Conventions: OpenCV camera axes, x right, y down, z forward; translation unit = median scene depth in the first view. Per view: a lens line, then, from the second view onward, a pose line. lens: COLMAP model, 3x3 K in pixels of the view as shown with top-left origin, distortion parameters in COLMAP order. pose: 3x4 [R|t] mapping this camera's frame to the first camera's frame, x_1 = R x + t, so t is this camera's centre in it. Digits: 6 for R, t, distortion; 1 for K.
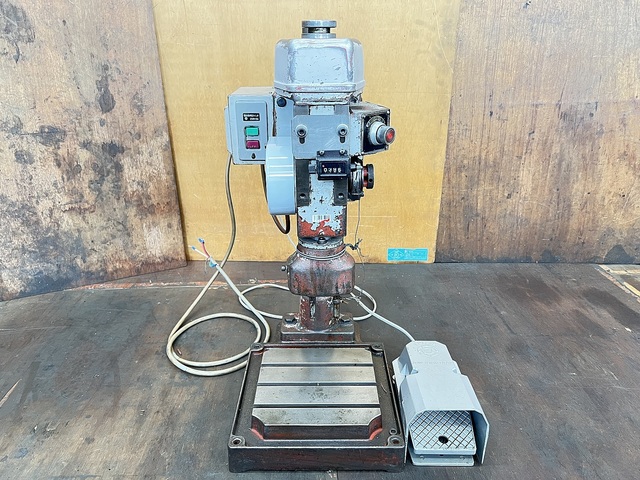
lens RADIAL K [[489.5, 0, 320.0], [0, 489.5, 240.0], [0, 0, 1]] dist [0.055817, -0.071434]
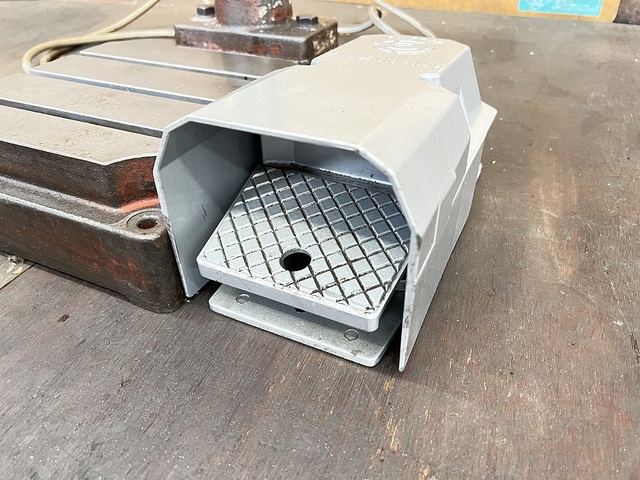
lens RADIAL K [[489.5, 0, 320.0], [0, 489.5, 240.0], [0, 0, 1]] dist [0.055817, -0.071434]
pose [[0.902212, 0.244164, -0.355524, 0.285832], [-0.151015, 0.950979, 0.269877, 0.238995], [0.403990, -0.189797, 0.894857, 0.571967]]
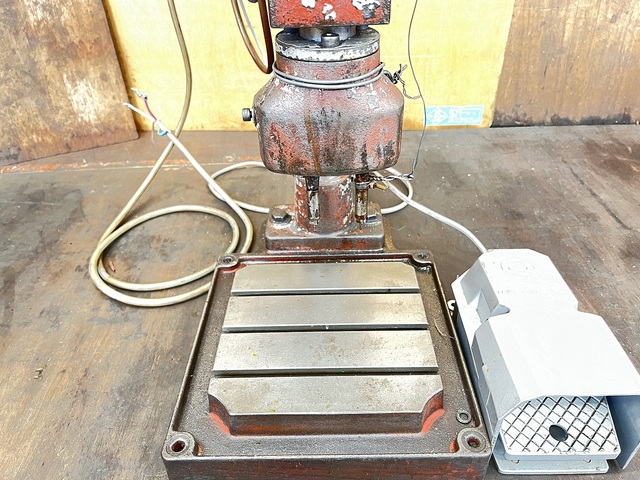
lens RADIAL K [[489.5, 0, 320.0], [0, 489.5, 240.0], [0, 0, 1]] dist [0.055817, -0.071434]
pose [[0.999697, -0.016771, -0.018000, -0.000004], [0.020501, 0.972332, 0.232703, 0.049882], [0.013599, -0.233002, 0.972381, 0.399154]]
